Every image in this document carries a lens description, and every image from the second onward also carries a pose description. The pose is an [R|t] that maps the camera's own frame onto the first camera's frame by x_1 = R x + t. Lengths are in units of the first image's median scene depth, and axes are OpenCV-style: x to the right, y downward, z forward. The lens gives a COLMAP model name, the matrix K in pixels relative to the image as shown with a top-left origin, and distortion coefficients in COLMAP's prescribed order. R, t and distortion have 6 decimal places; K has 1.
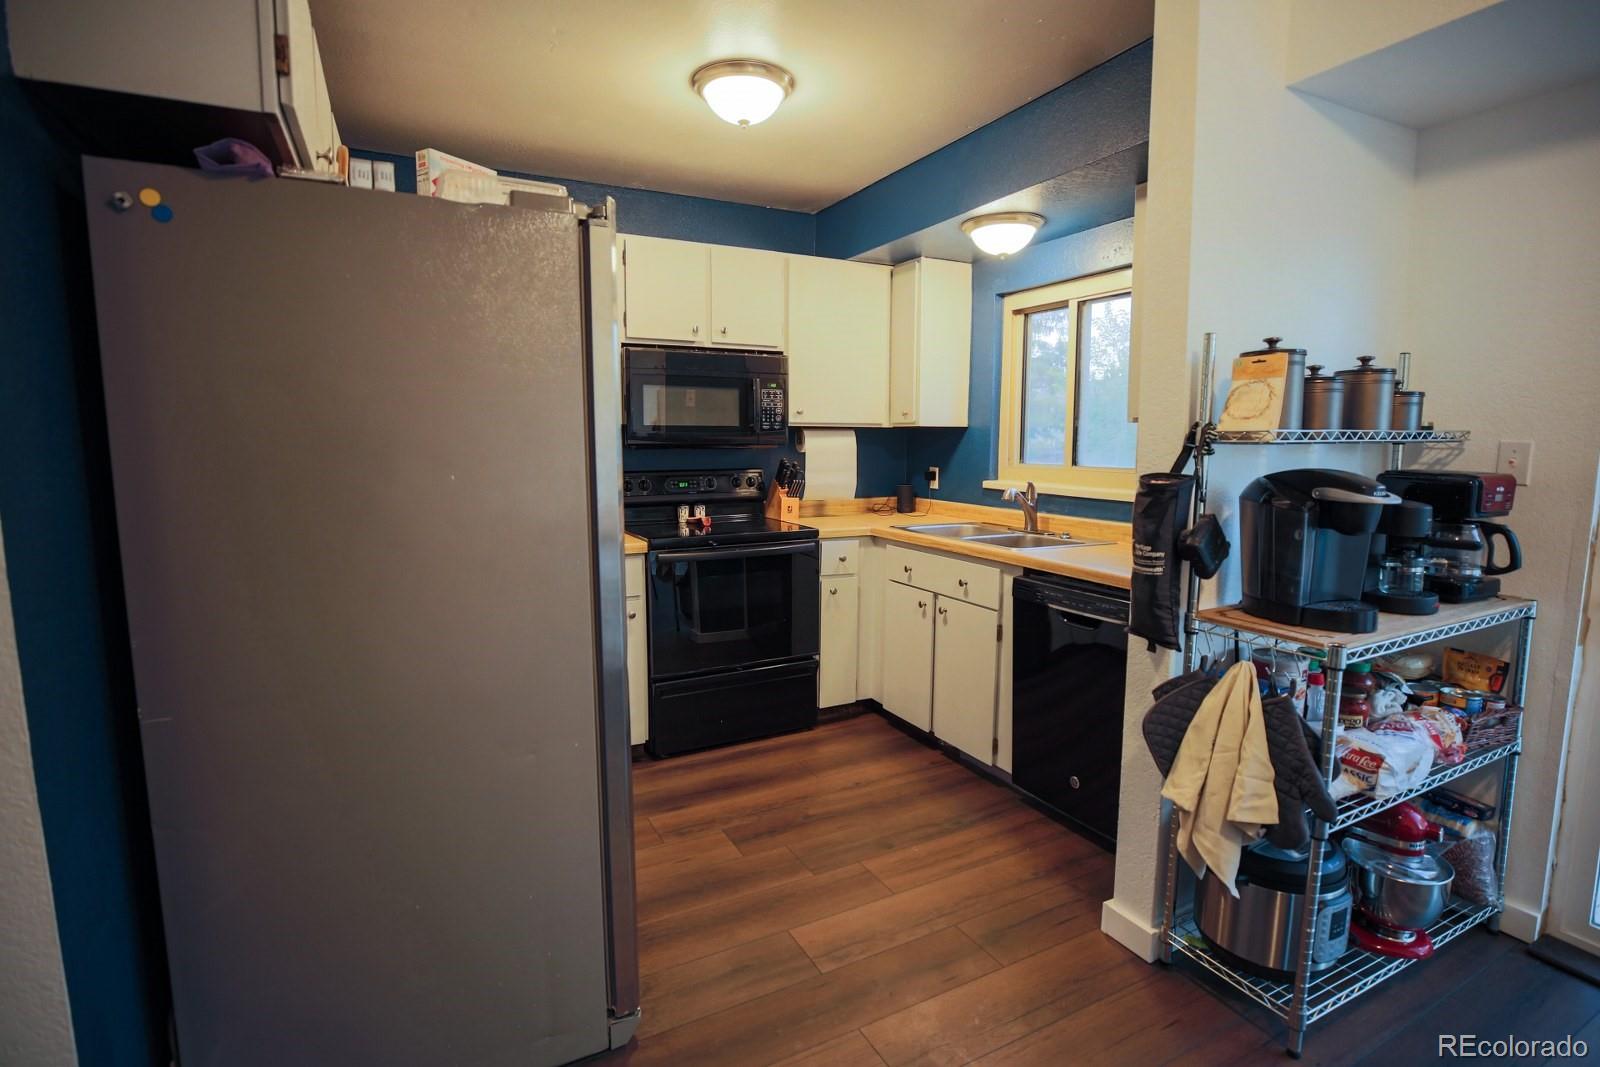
lens RADIAL K [[732.1, 0, 788.9], [0, 732.1, 527.3], [0, 0, 1]] dist [-0.025468, 0.001822]
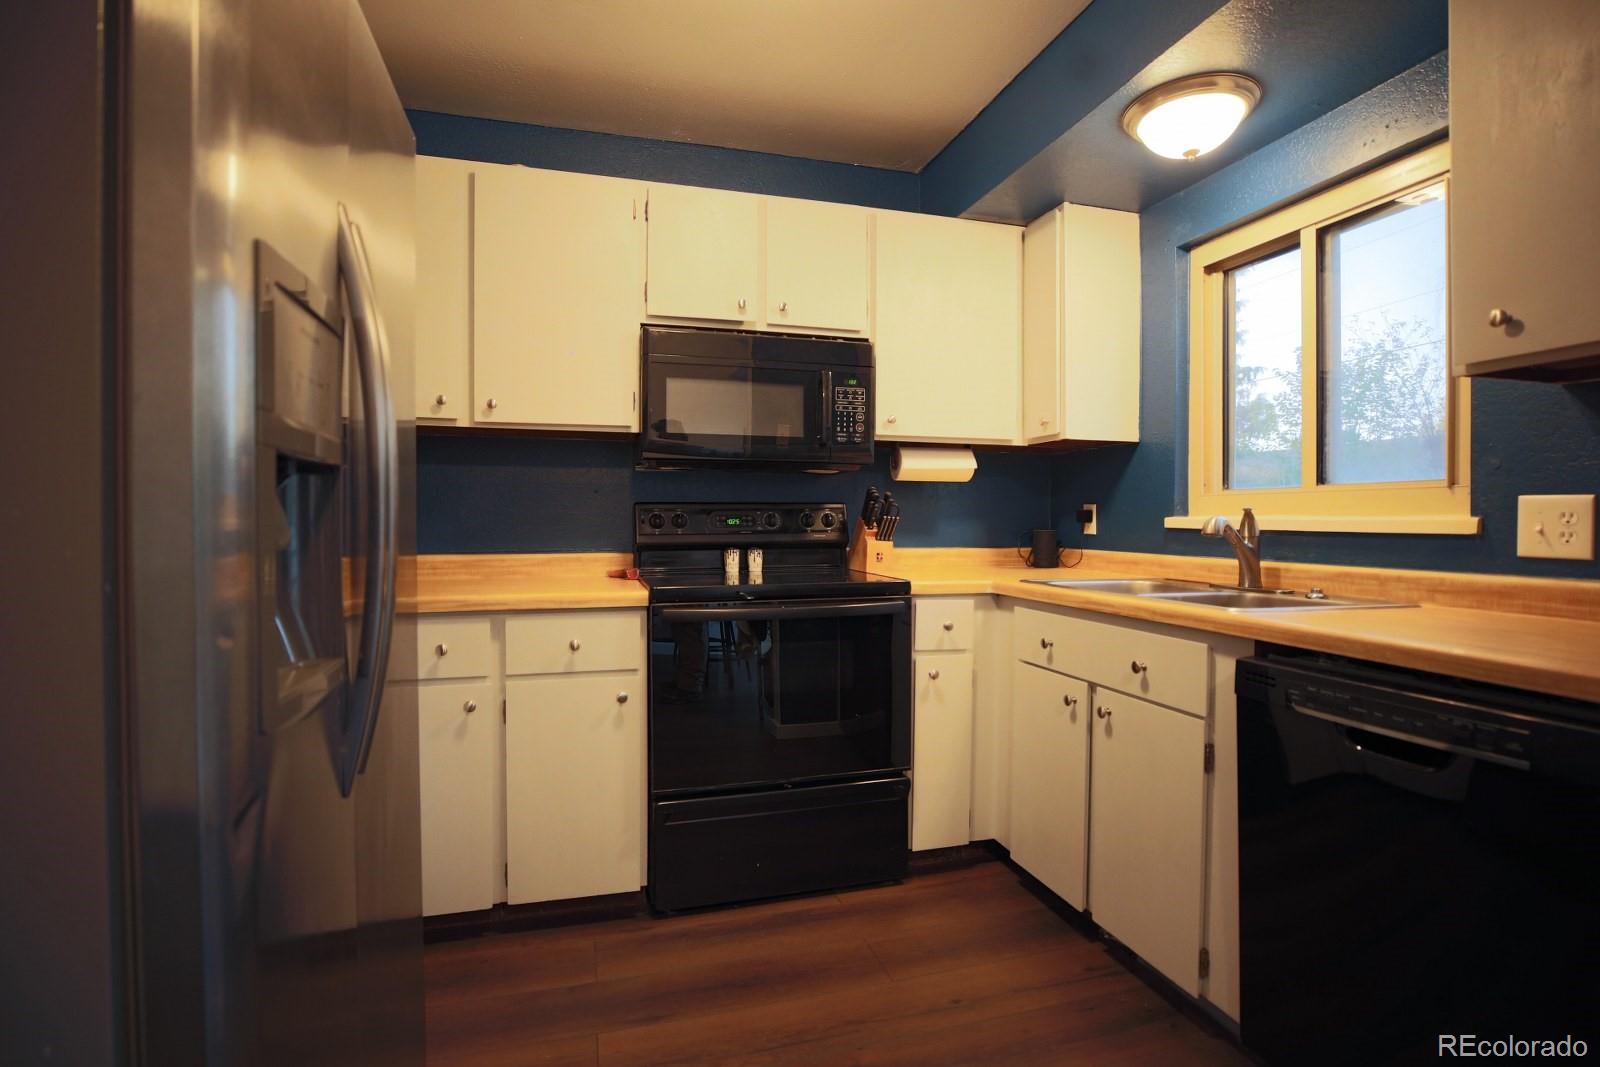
lens RADIAL K [[732.1, 0, 808.1], [0, 732.1, 534.2], [0, 0, 1]] dist [-0.025468, 0.001822]
pose [[0.983422, 0.004874, -0.181268, 0.068529], [-0.023817, 0.994450, -0.102478, 0.030365], [0.179763, 0.105096, 0.978080, 0.308449]]
